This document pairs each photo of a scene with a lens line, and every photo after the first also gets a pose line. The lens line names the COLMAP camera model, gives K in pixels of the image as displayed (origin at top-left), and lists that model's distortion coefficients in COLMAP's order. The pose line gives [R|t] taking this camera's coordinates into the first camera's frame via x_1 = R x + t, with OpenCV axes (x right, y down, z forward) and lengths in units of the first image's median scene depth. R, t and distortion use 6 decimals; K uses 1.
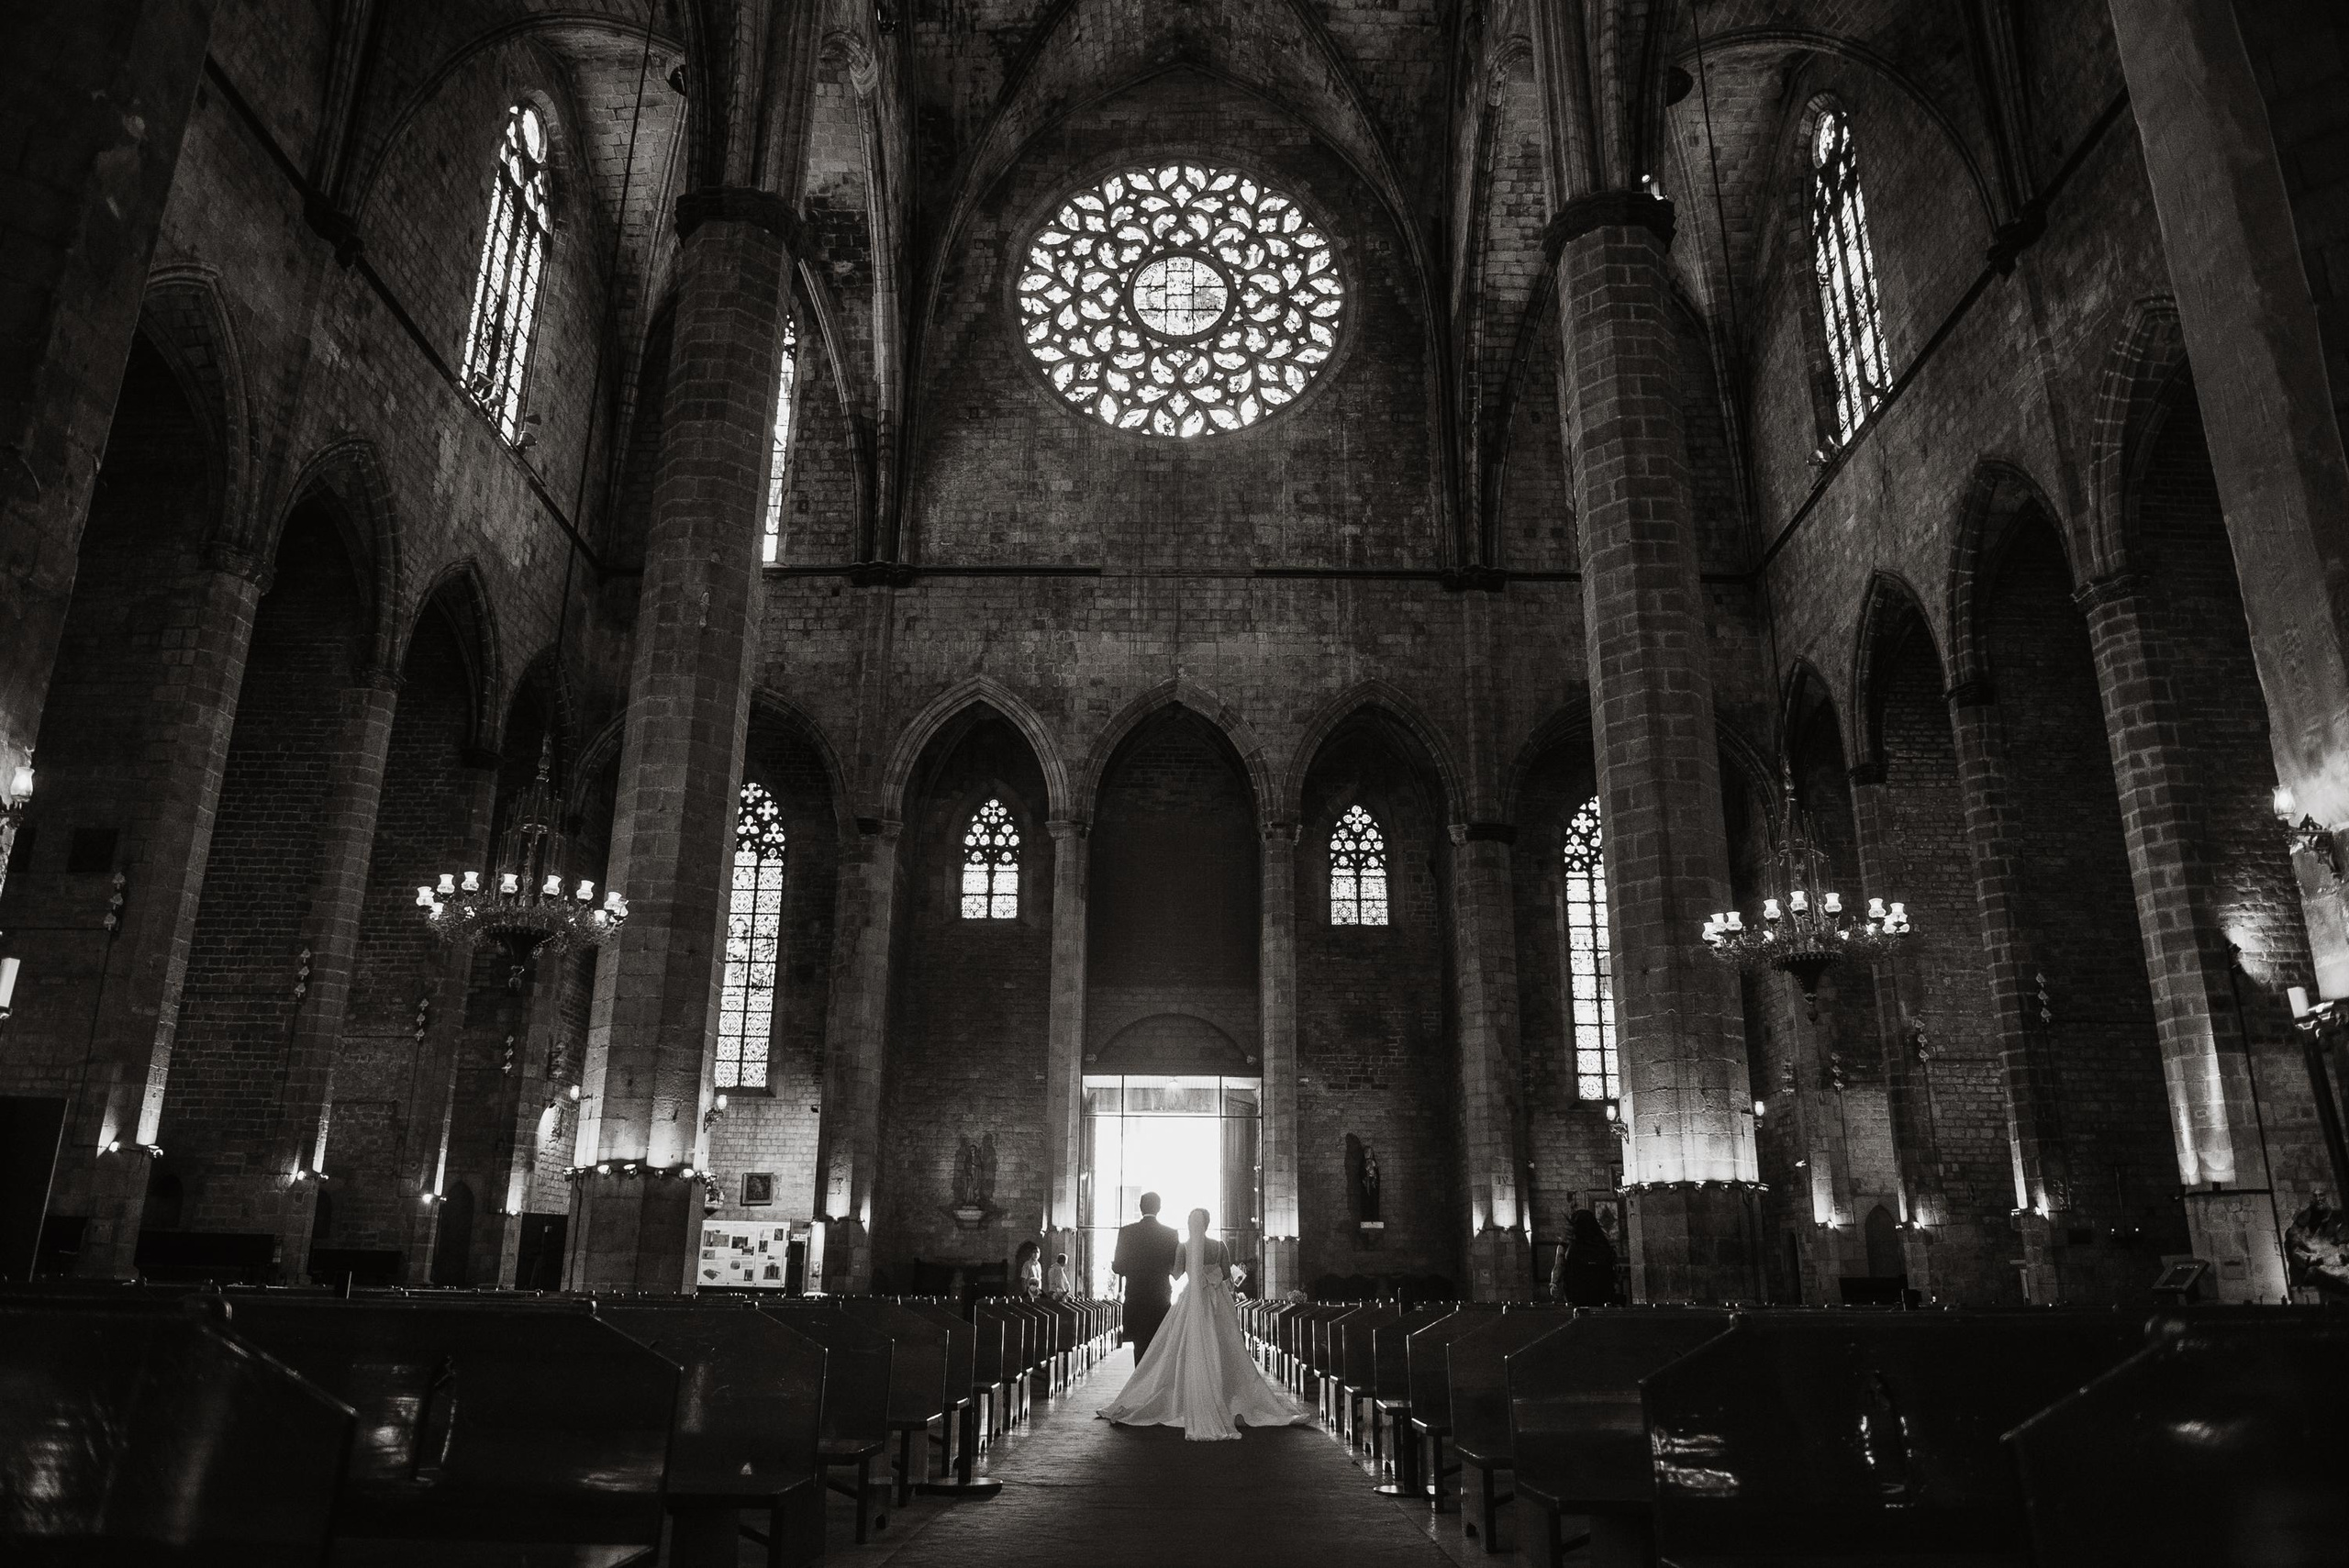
lens RADIAL K [[1551.5, 0, 1174.5], [0, 1551.5, 784.0], [0, 0, 1]] dist [-0.059937, -0.002819]
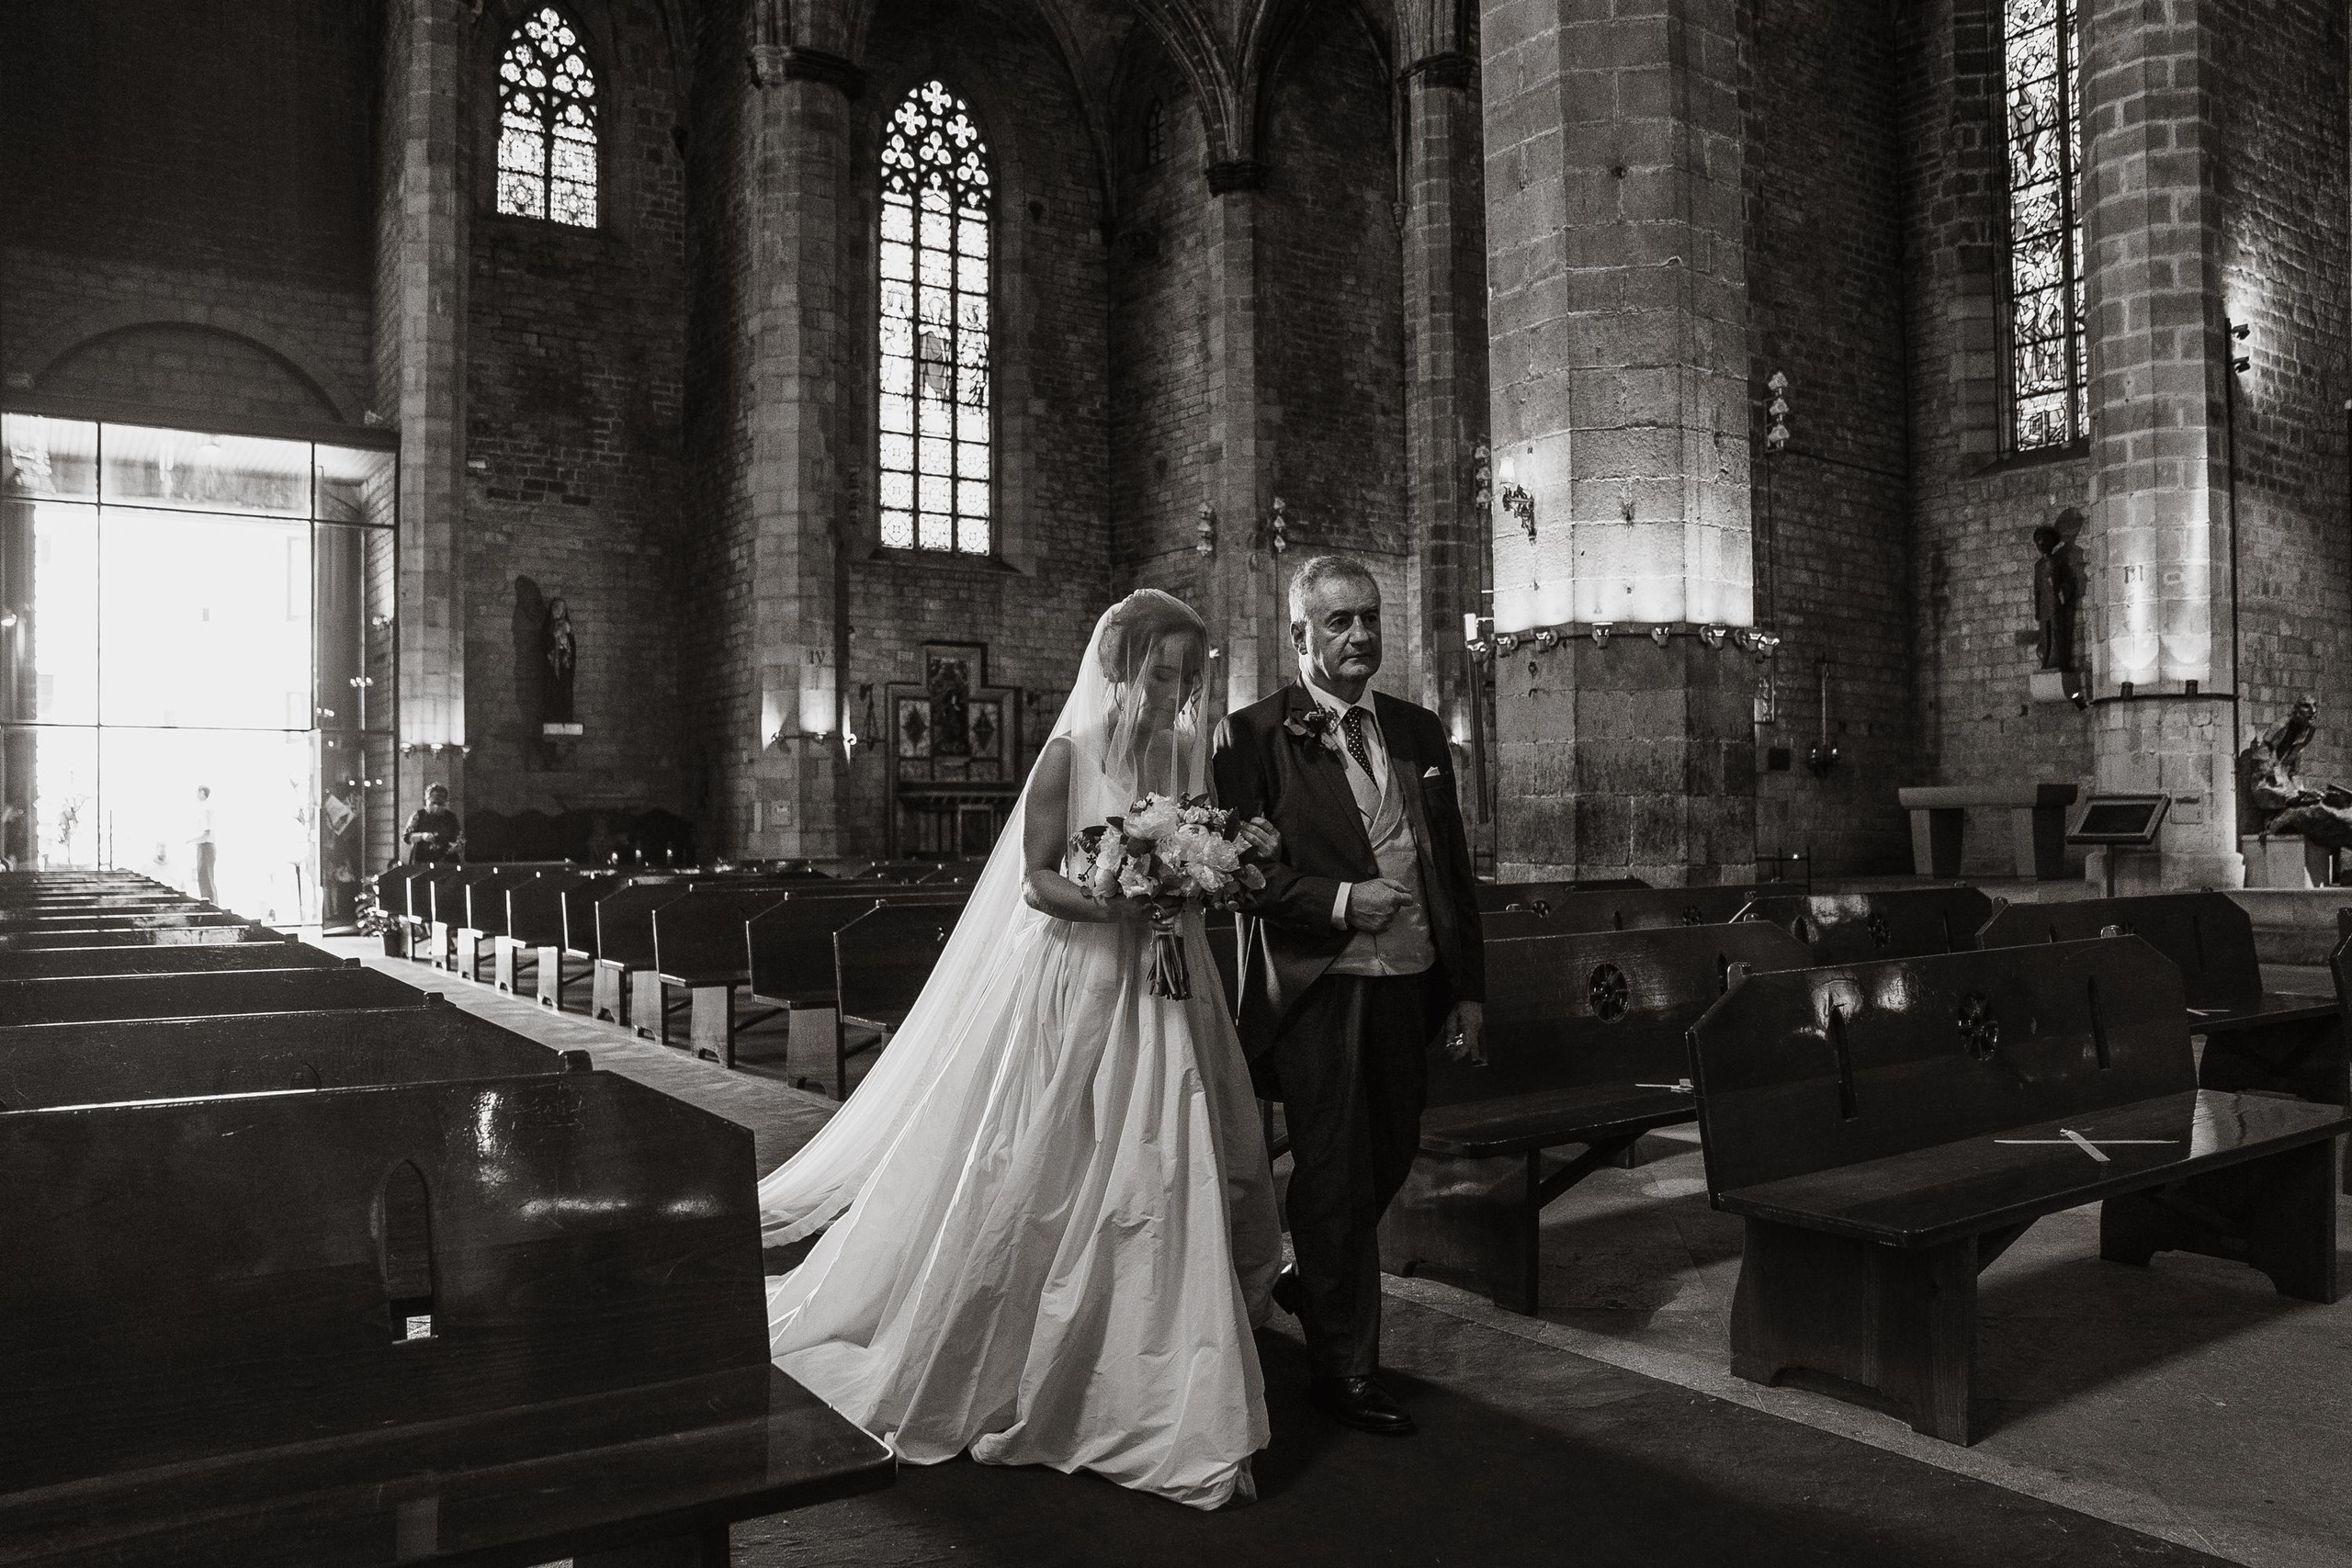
lens RADIAL K [[1717.3, 0, 1119.4], [0, 1717.3, 793.7], [0, 0, 1]] dist [-0.127219, 0.104924]
pose [[0.832340, -0.009891, 0.554177, -0.053614], [-0.156561, 0.954929, 0.252187, 0.113203], [-0.531695, -0.296668, 0.793277, 0.366847]]
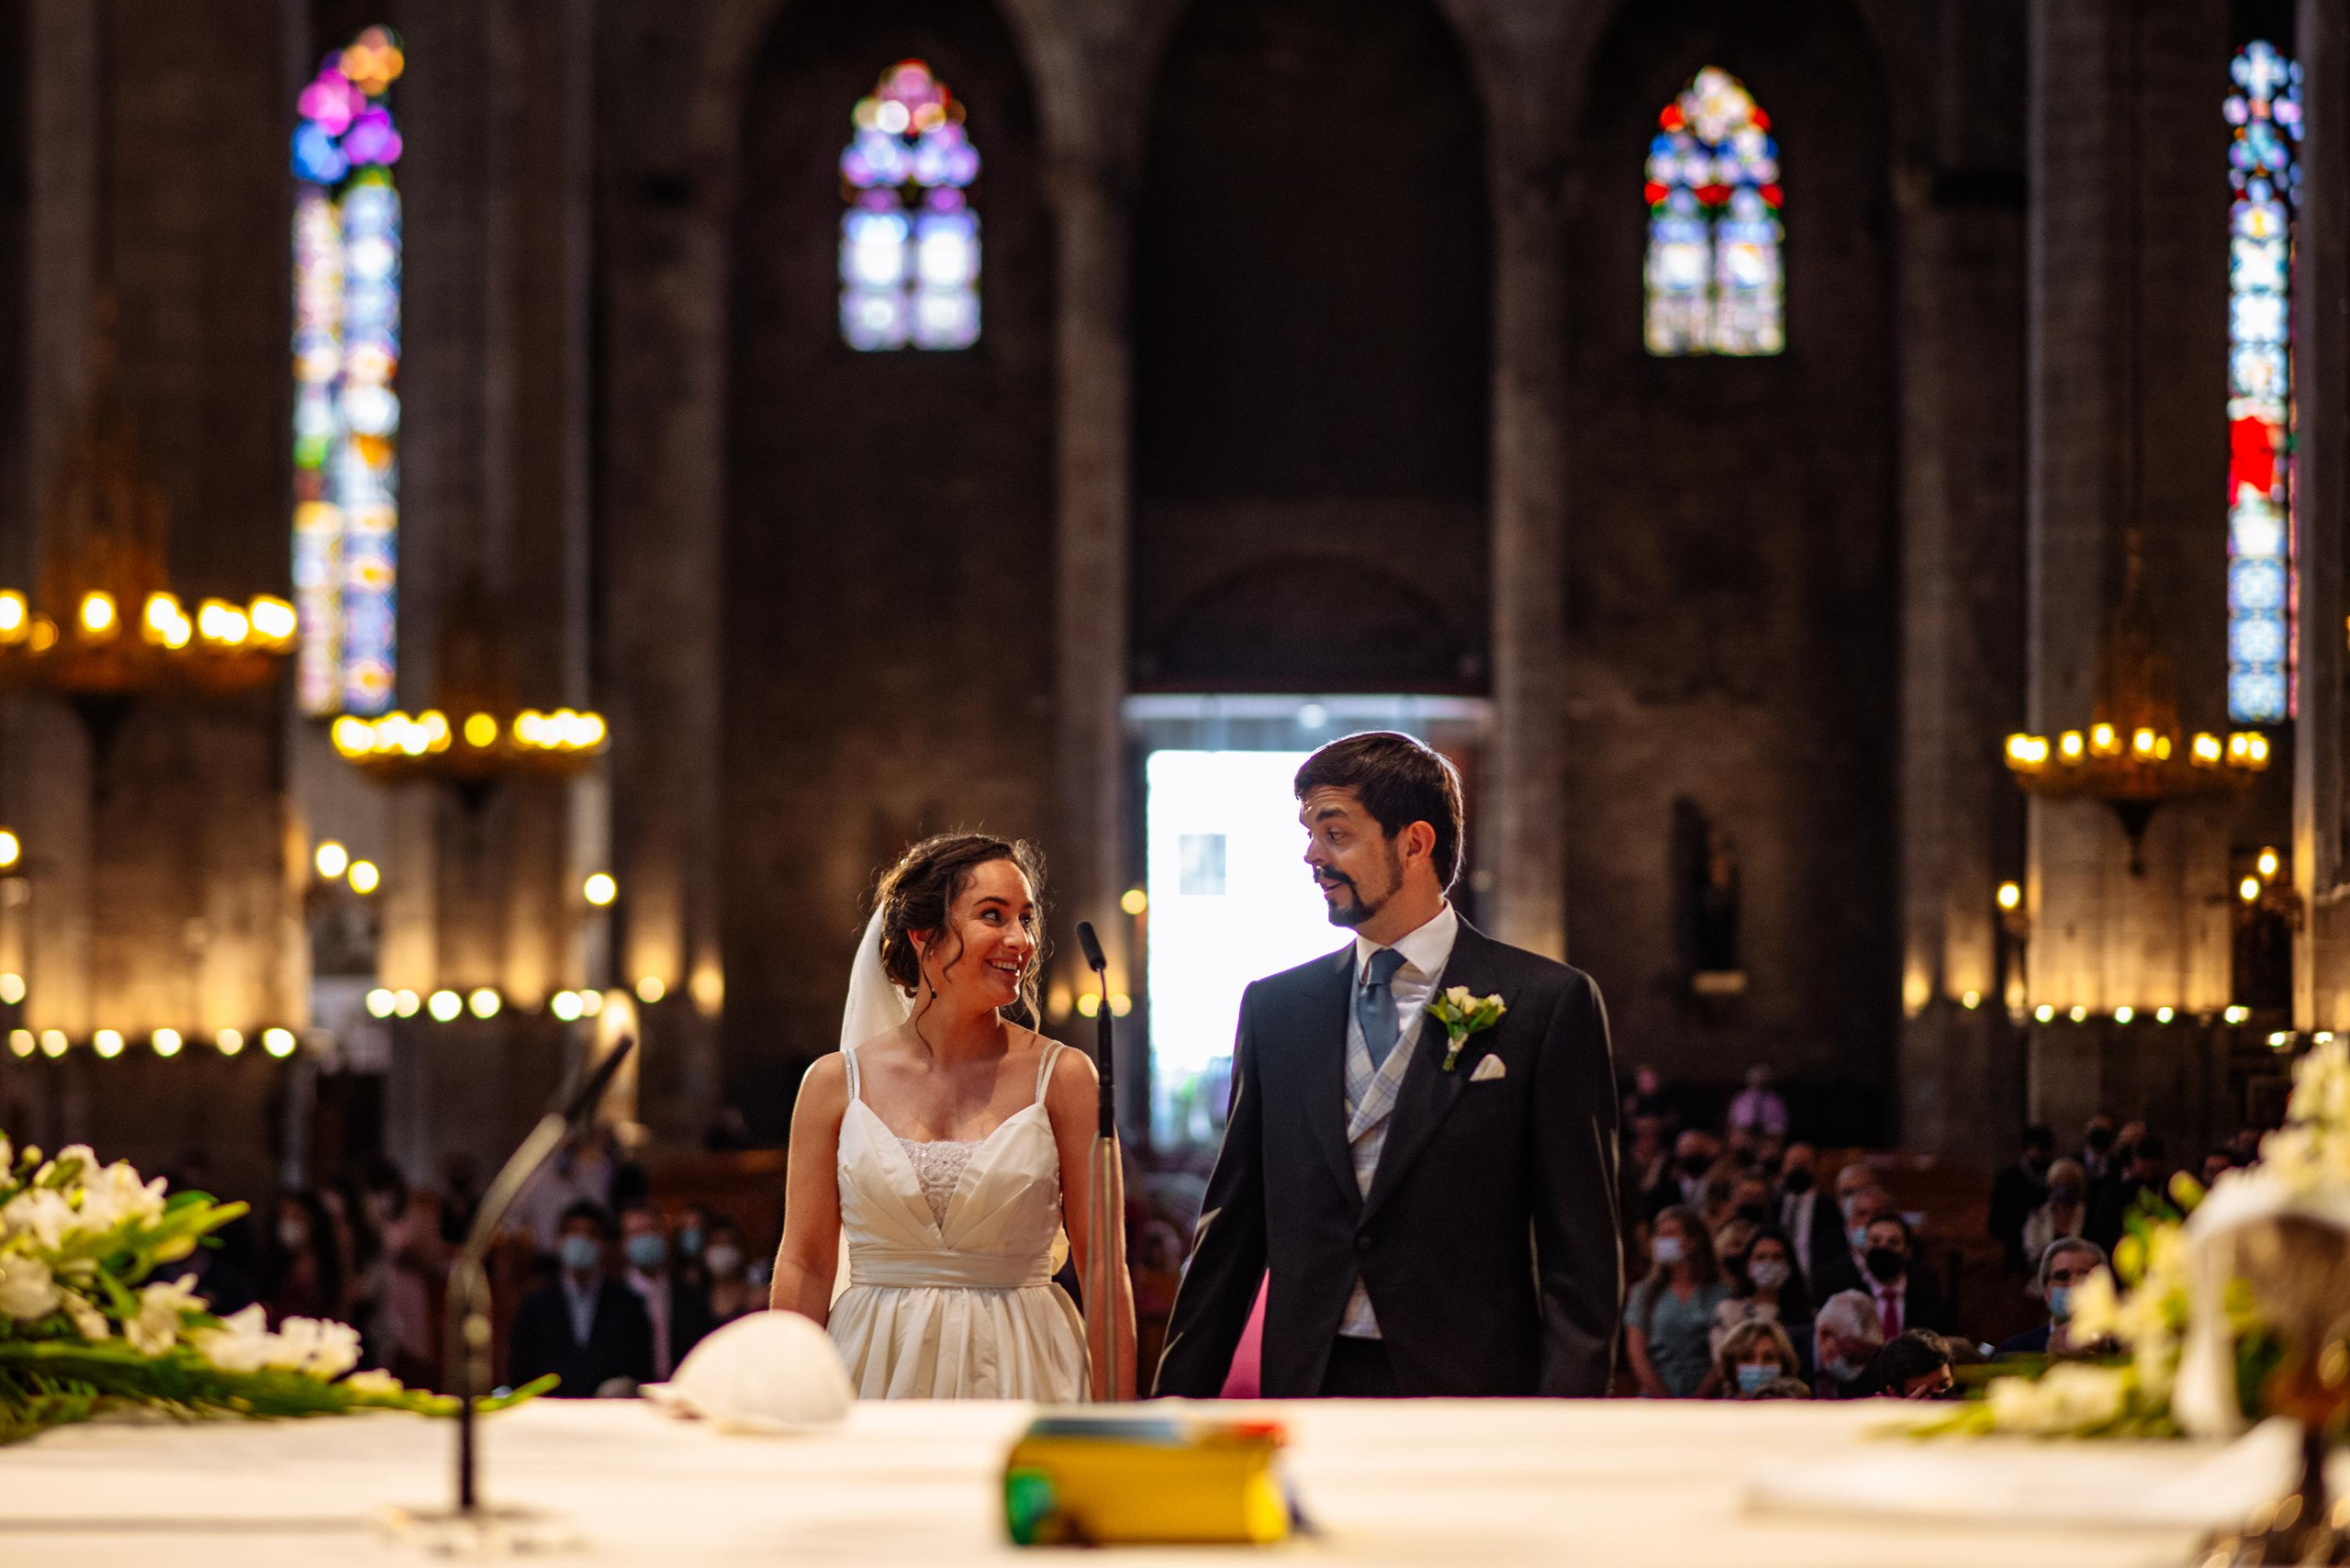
lens RADIAL K [[5507.9, 0, 1175.0], [0, 5507.9, 784.0], [0, 0, 1]] dist [-0.060457, -0.137235]
pose [[0.999644, -0.007103, -0.025710, 0.000328], [0.014120, 0.958682, 0.284130, -0.274637], [0.022629, -0.284392, 0.958441, -0.664875]]
